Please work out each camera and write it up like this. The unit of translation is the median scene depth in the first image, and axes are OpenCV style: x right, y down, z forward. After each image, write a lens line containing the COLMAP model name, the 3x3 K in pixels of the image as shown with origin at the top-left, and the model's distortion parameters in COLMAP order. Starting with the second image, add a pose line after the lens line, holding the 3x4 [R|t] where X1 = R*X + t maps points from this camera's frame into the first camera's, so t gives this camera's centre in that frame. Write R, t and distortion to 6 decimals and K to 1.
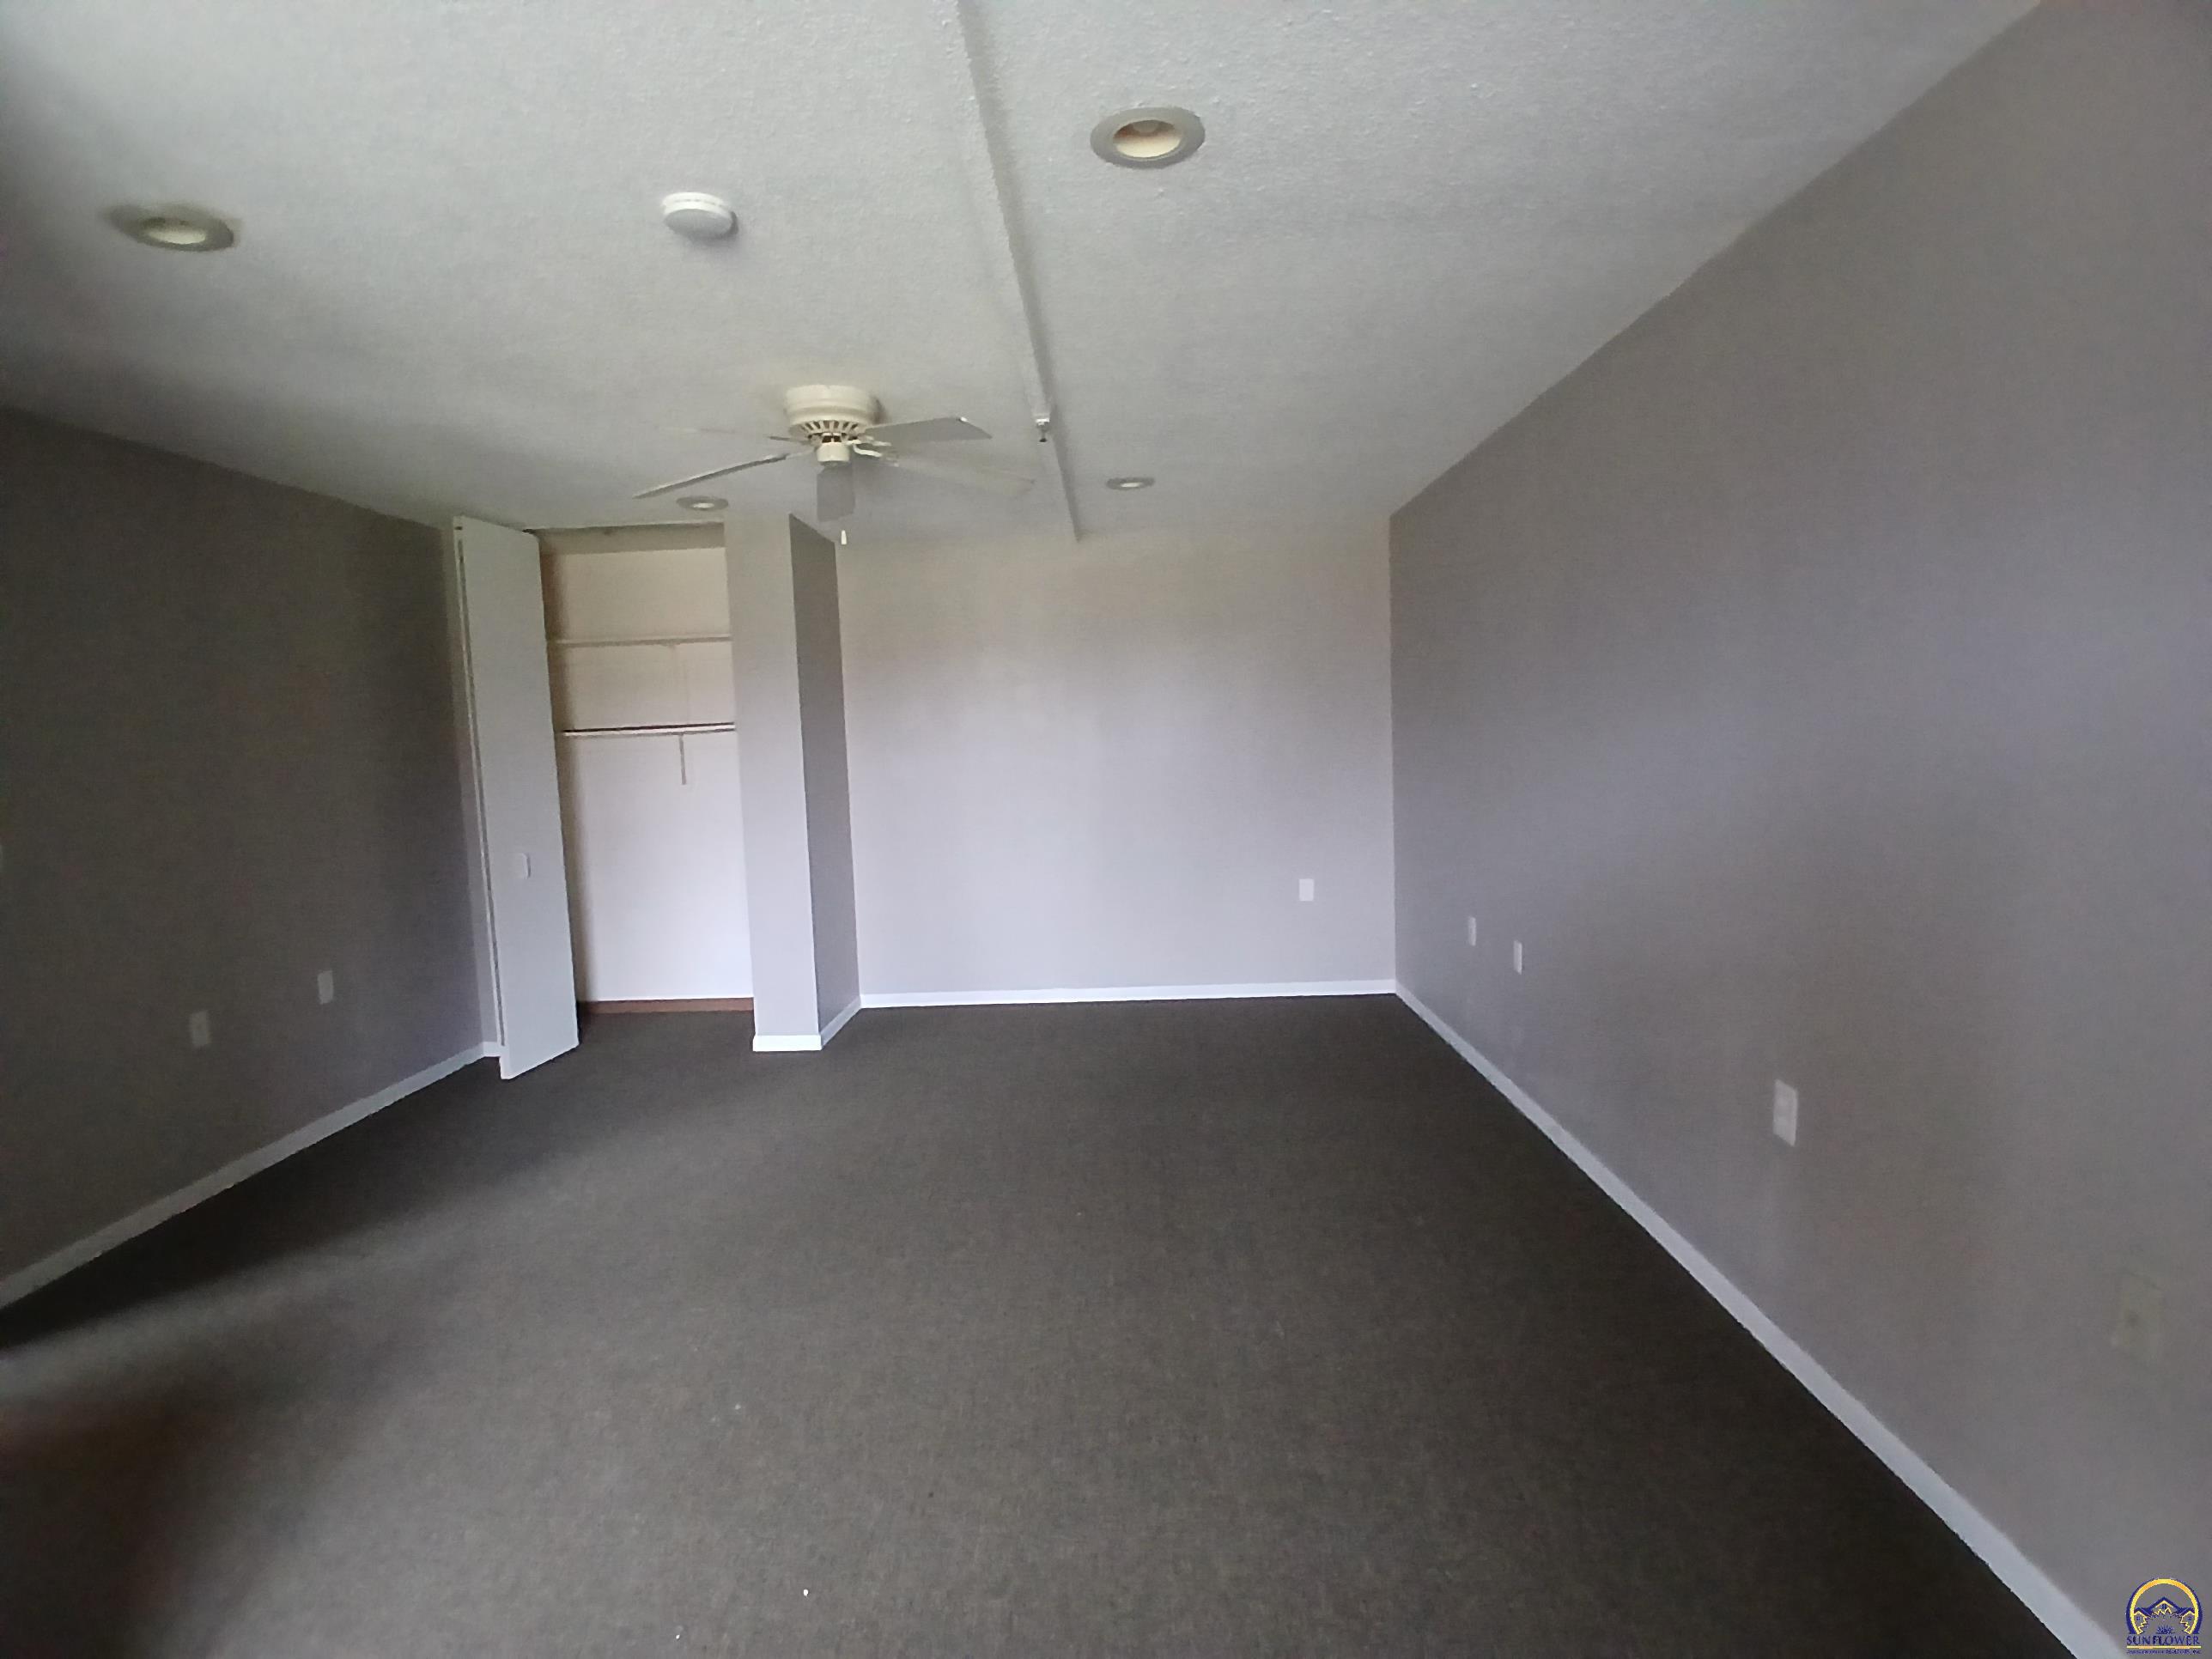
lens RADIAL K [[1072.2, 0, 1106.0], [0, 1072.2, 829.5], [0, 0, 1]] dist [-0.001986, -0.000441]
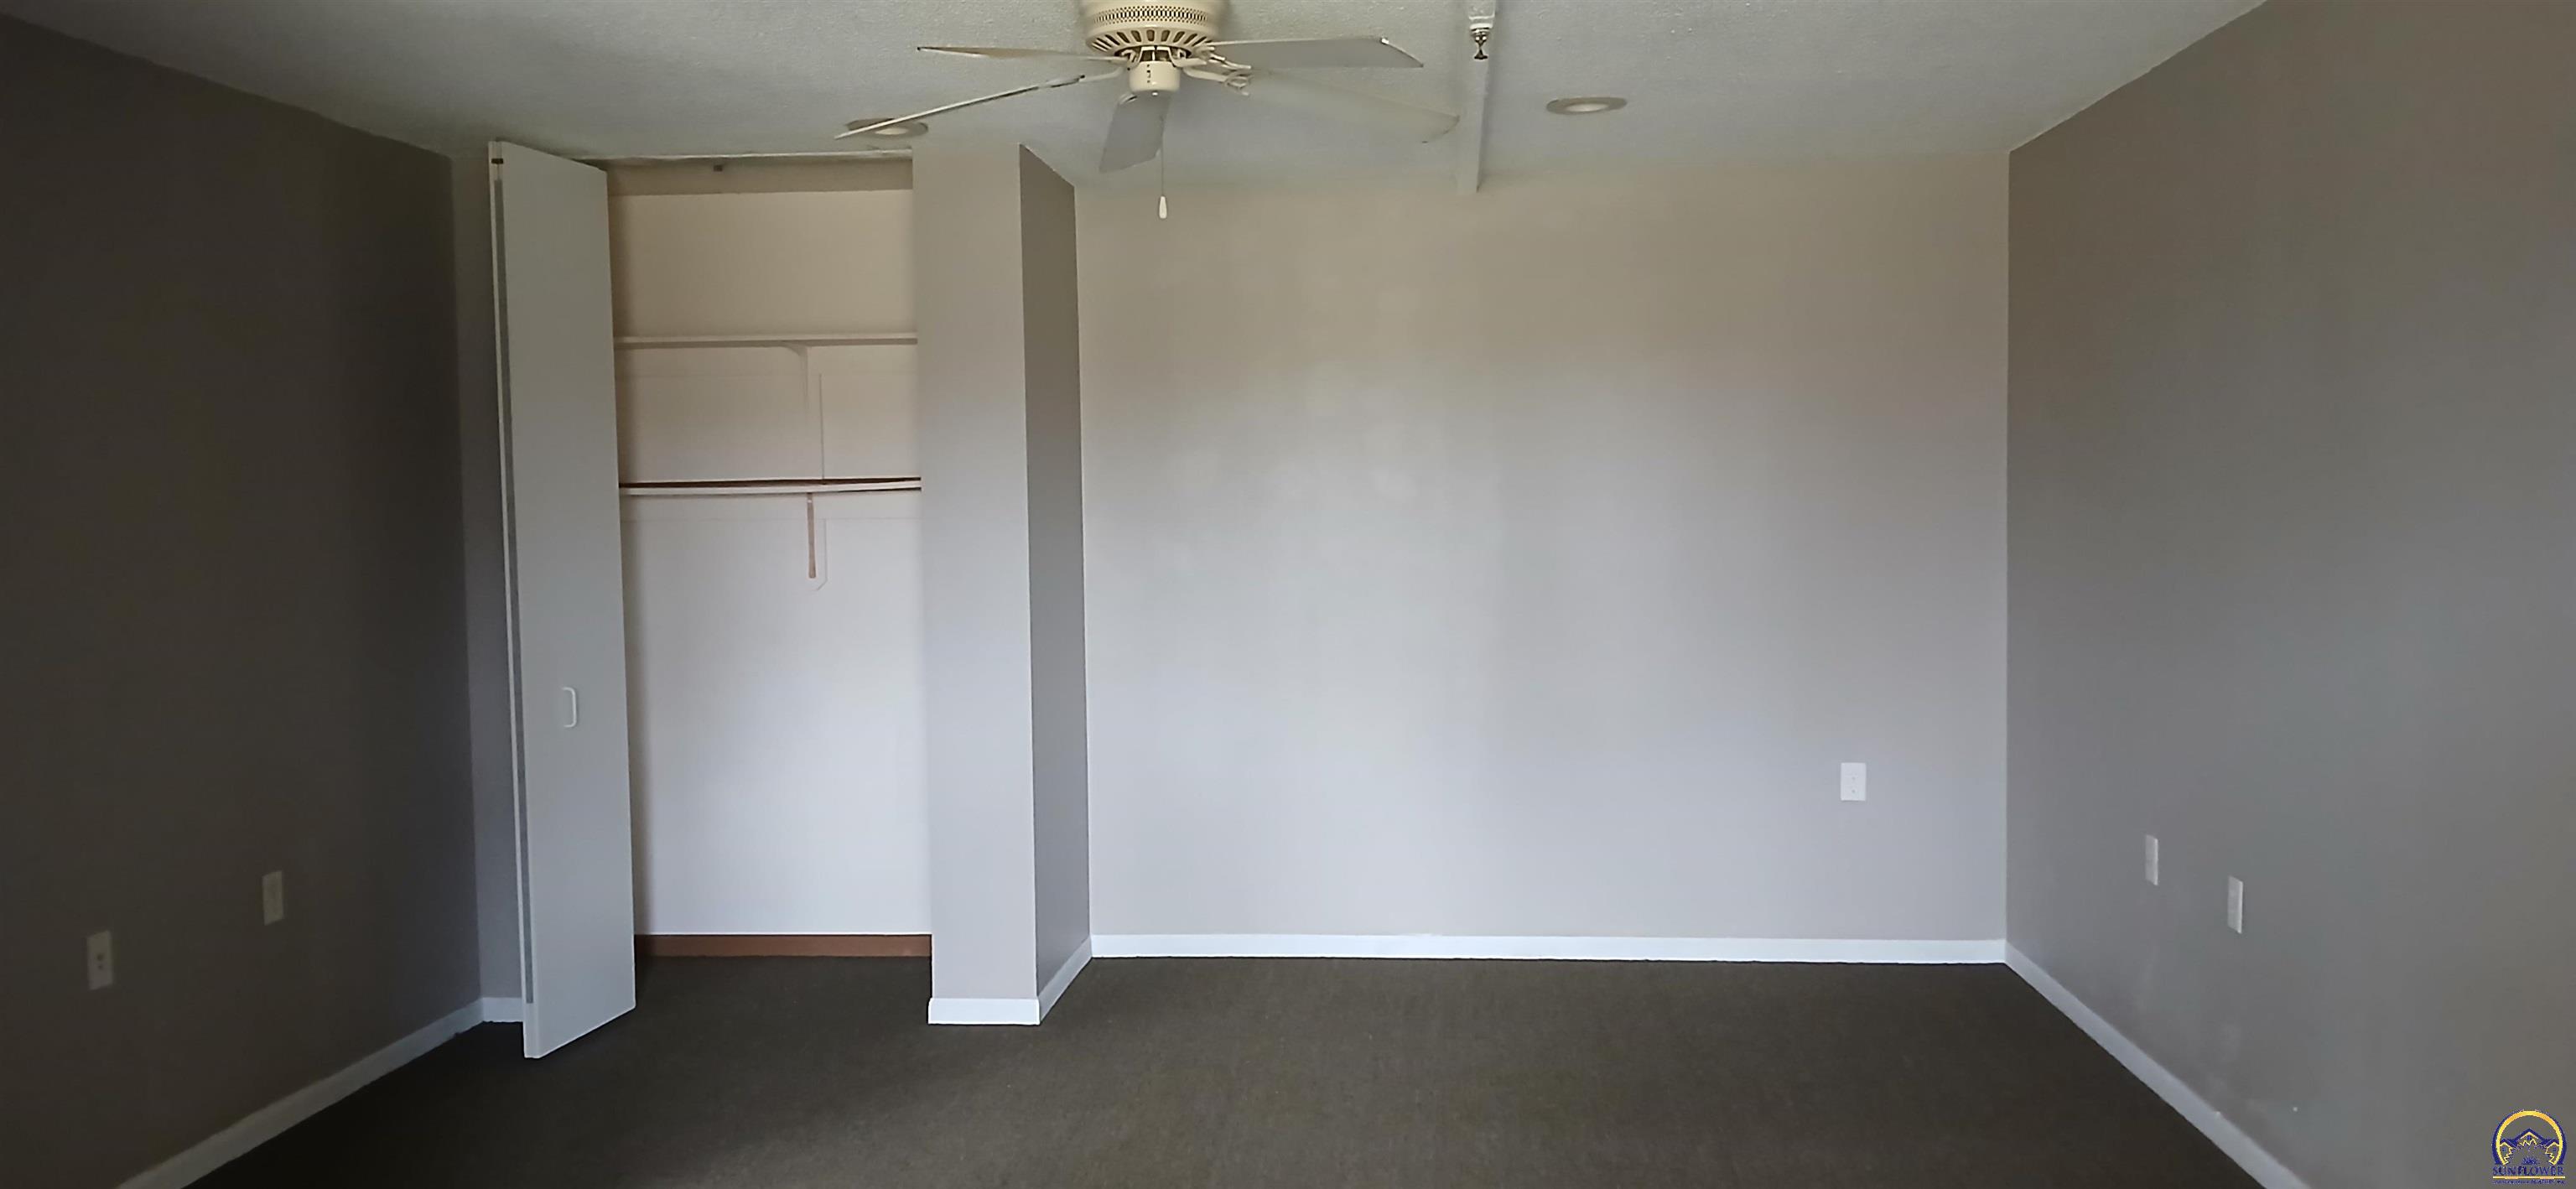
lens RADIAL K [[1986.0, 0, 1288.0], [0, 1986.0, 594.5], [0, 0, 1]] dist [0.118415, -0.246998]
pose [[0.998808, 0.022799, -0.043152, -0.084344], [-0.023923, 0.999383, -0.025702, -0.010957], [0.042540, 0.026704, 0.998738, -0.126876]]
